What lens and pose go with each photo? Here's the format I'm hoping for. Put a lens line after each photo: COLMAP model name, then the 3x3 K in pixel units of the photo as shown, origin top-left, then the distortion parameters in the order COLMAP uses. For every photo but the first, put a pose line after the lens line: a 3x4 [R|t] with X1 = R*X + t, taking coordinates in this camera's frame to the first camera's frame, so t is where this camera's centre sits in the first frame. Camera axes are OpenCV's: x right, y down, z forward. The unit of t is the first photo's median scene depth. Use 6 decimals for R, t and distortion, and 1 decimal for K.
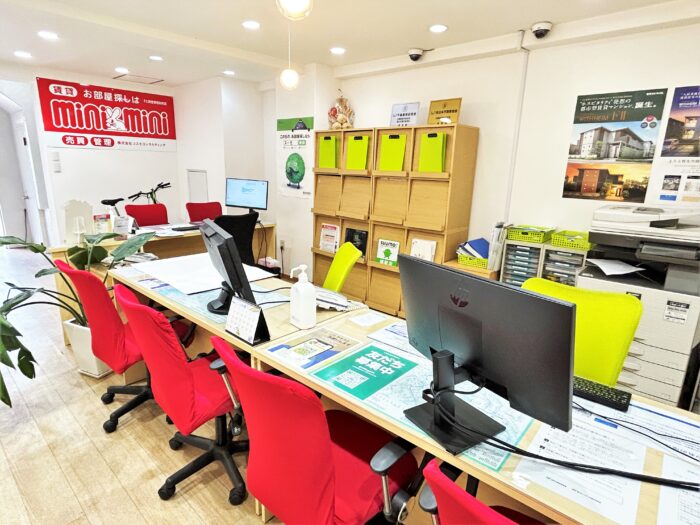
lens RADIAL K [[391.6, 0, 346.3], [0, 391.6, 263.5], [0, 0, 1]] dist [0.001620, 0.001042]
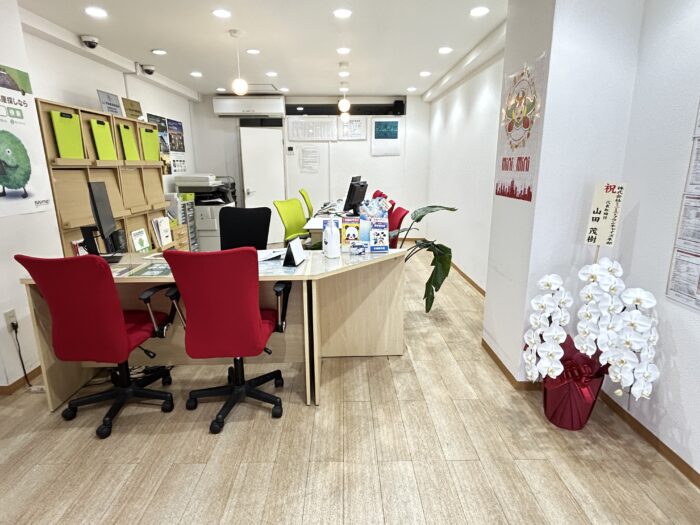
lens RADIAL K [[391.6, 0, 350.9], [0, 391.6, 261.7], [0, 0, 1]] dist [0.001620, 0.001042]
pose [[-0.674090, -0.199159, 0.711293, -0.872167], [0.169471, 0.895577, 0.411364, -0.270298], [-0.718945, 0.397840, -0.569949, 1.067143]]
